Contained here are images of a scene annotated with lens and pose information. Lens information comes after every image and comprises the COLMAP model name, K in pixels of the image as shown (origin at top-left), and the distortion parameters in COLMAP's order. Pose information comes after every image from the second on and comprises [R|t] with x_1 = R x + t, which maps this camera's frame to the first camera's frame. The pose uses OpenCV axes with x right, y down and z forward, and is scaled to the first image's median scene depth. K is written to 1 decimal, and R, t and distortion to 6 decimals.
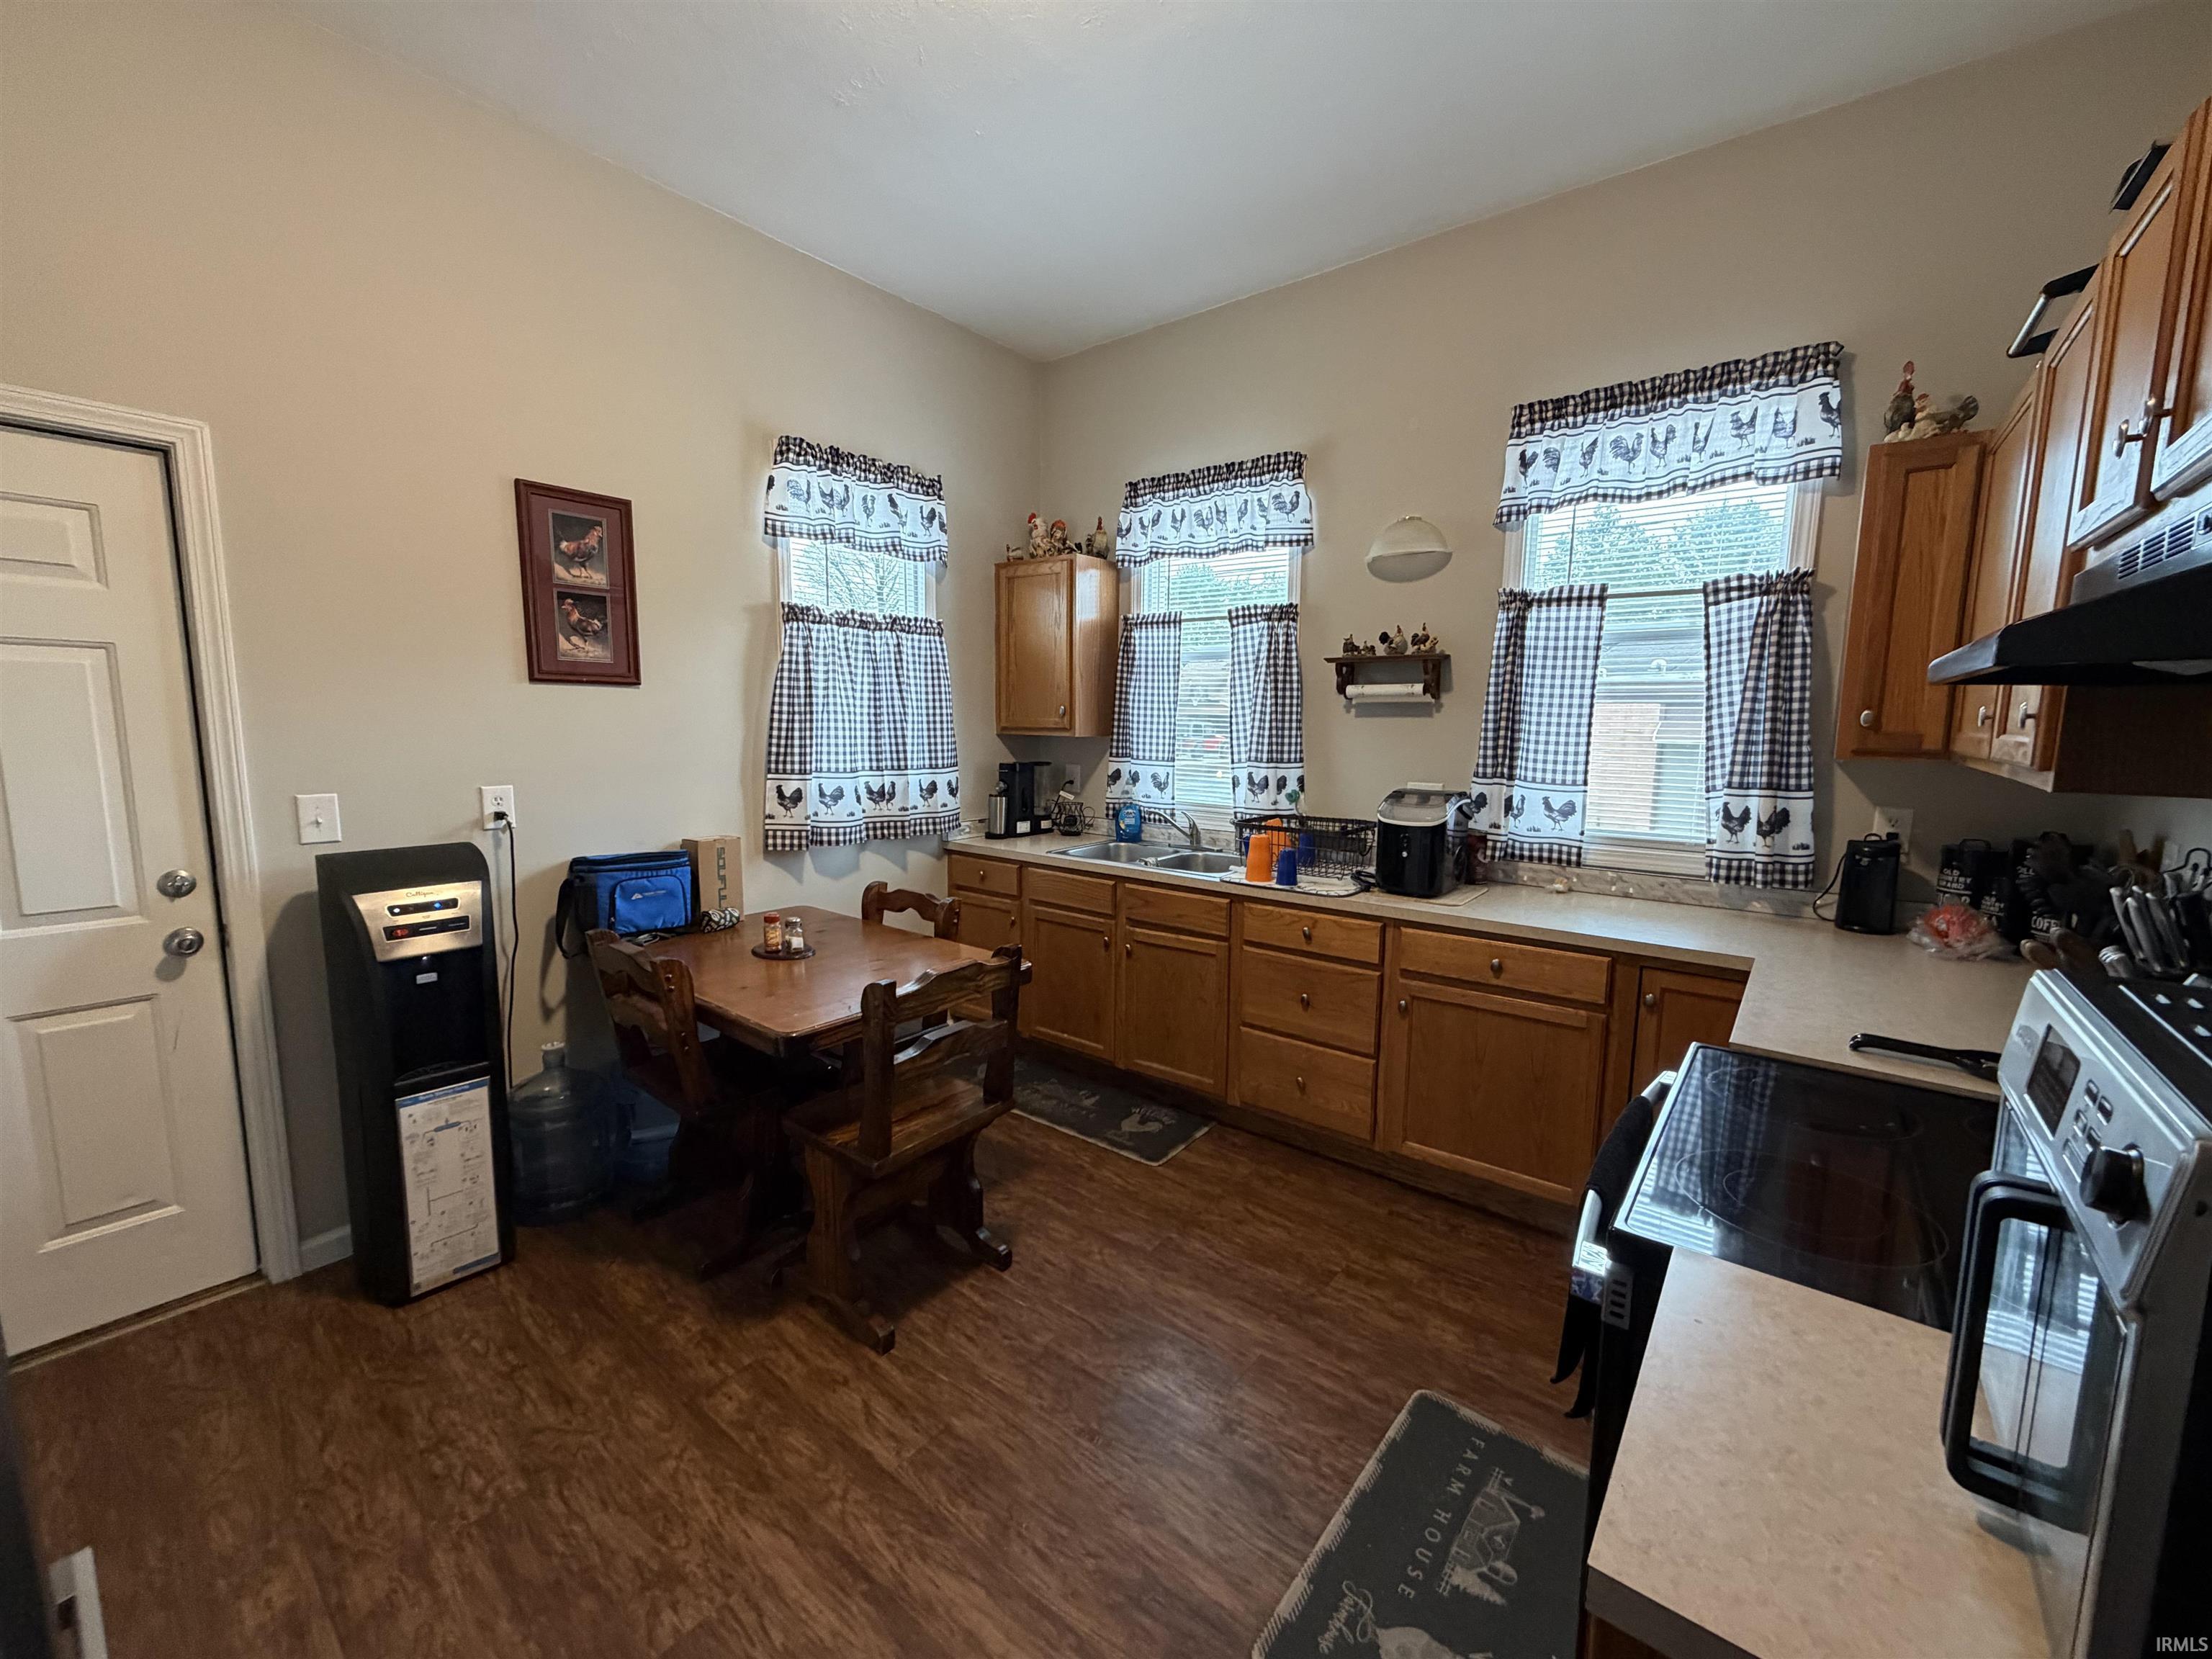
lens RADIAL K [[888.7, 0, 1106.0], [0, 888.7, 829.5], [0, 0, 1]] dist [0.000689, -0.000266]
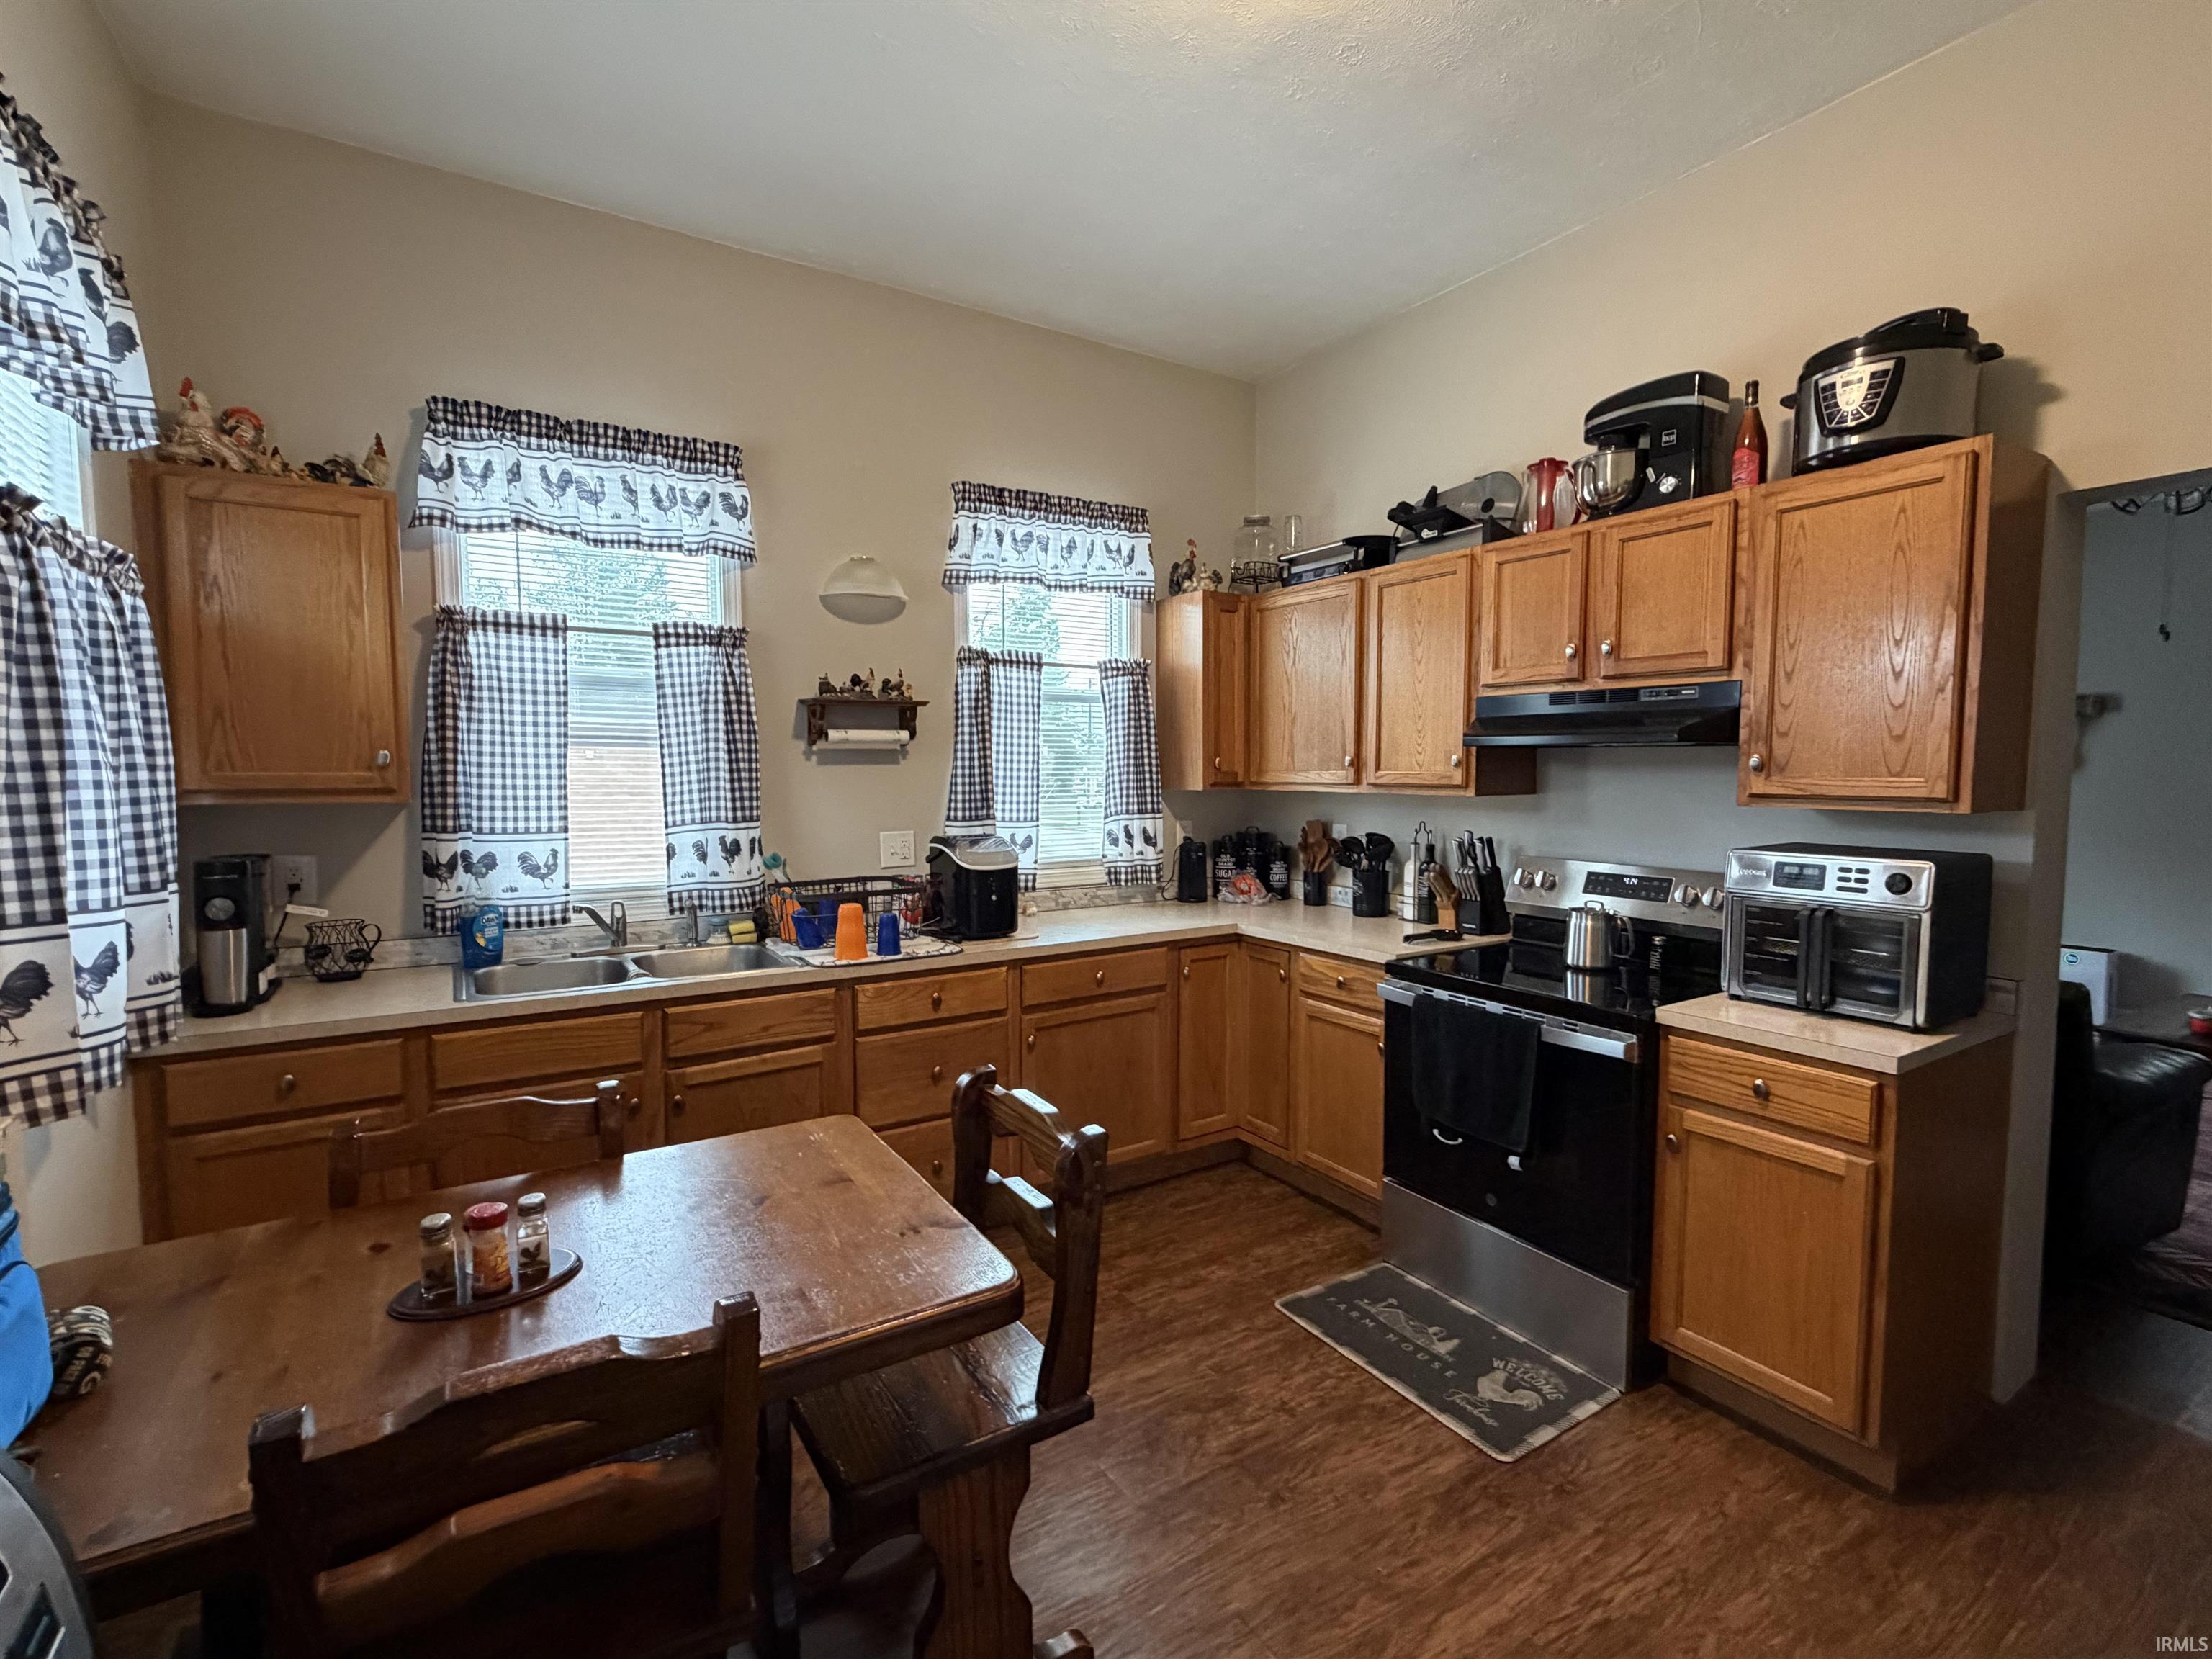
lens RADIAL K [[986.3, 0, 1096.9], [0, 986.3, 846.5], [0, 0, 1]] dist [-0.024902, -0.000035]
pose [[0.327221, -0.090780, 0.940577, -0.574147], [0.117927, 0.991516, 0.054670, -0.067305], [-0.937561, 0.093030, 0.335150, 0.420708]]
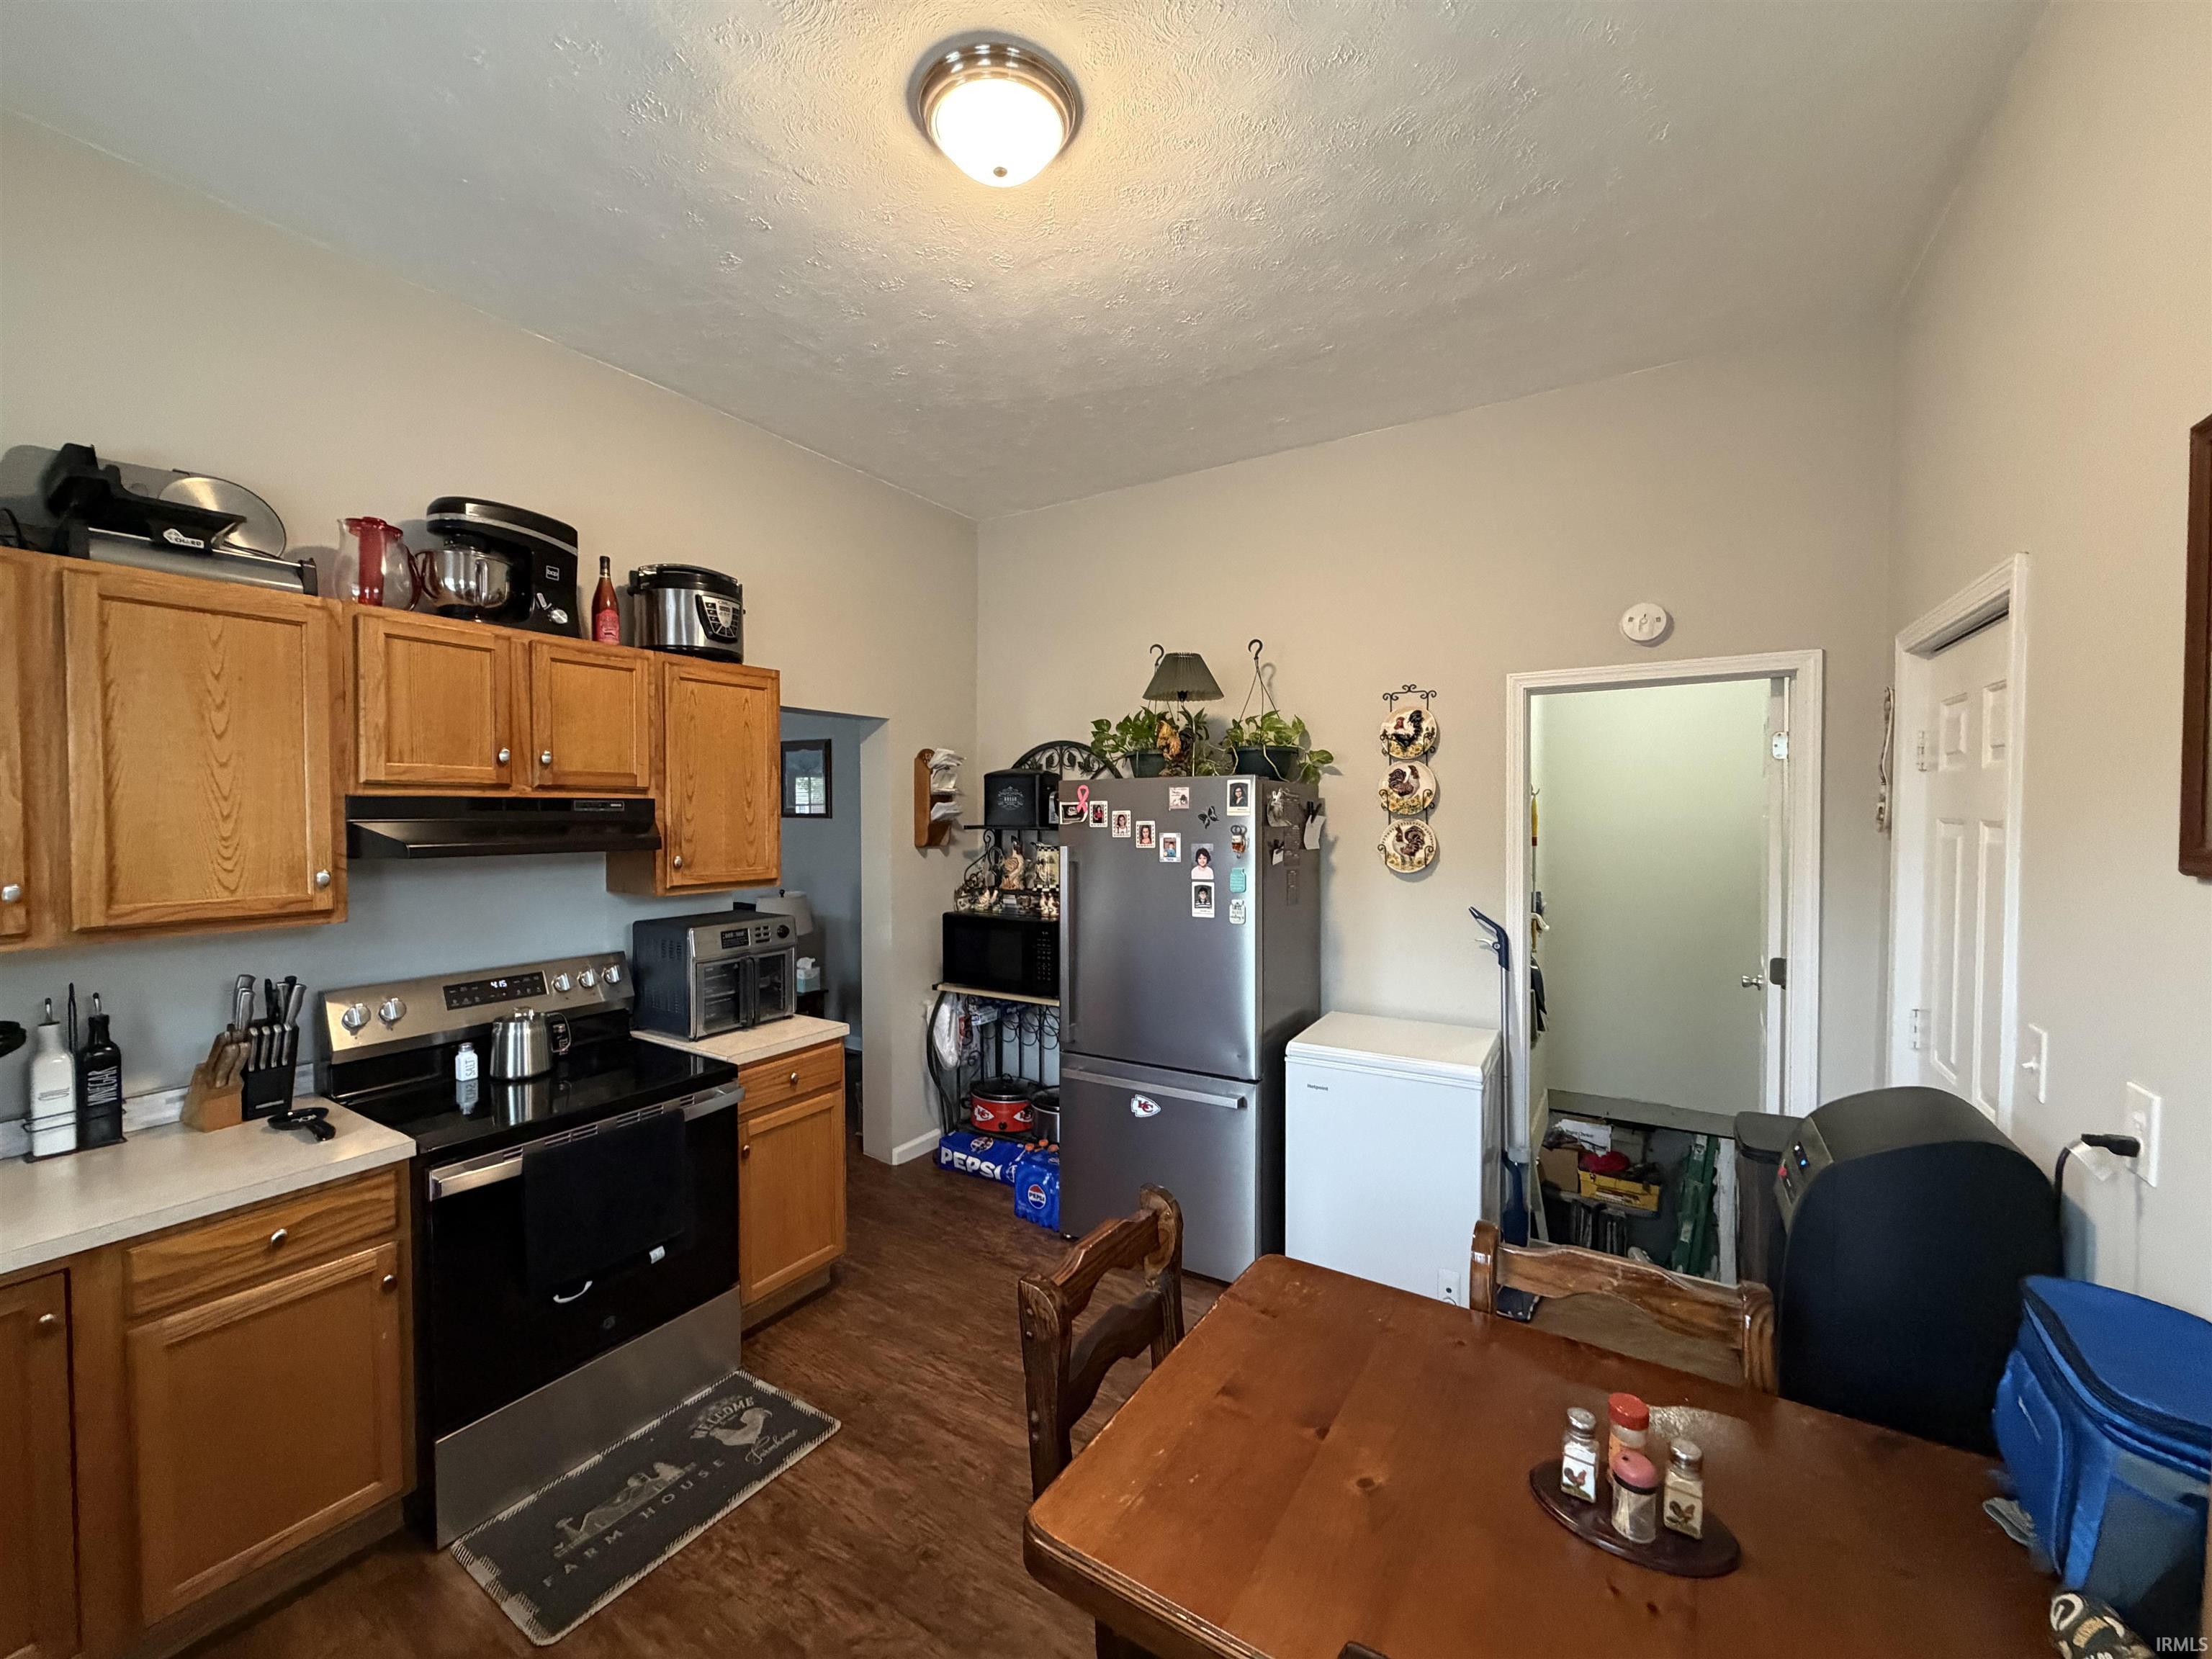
lens RADIAL K [[888.7, 0, 1106.0], [0, 888.7, 829.5], [0, 0, 1]] dist [0.000689, -0.000266]
pose [[-0.990592, -0.012584, -0.136266, -0.041269], [-0.031784, 0.989689, 0.139660, -0.196035], [0.133104, 0.142677, -0.980779, 1.091682]]
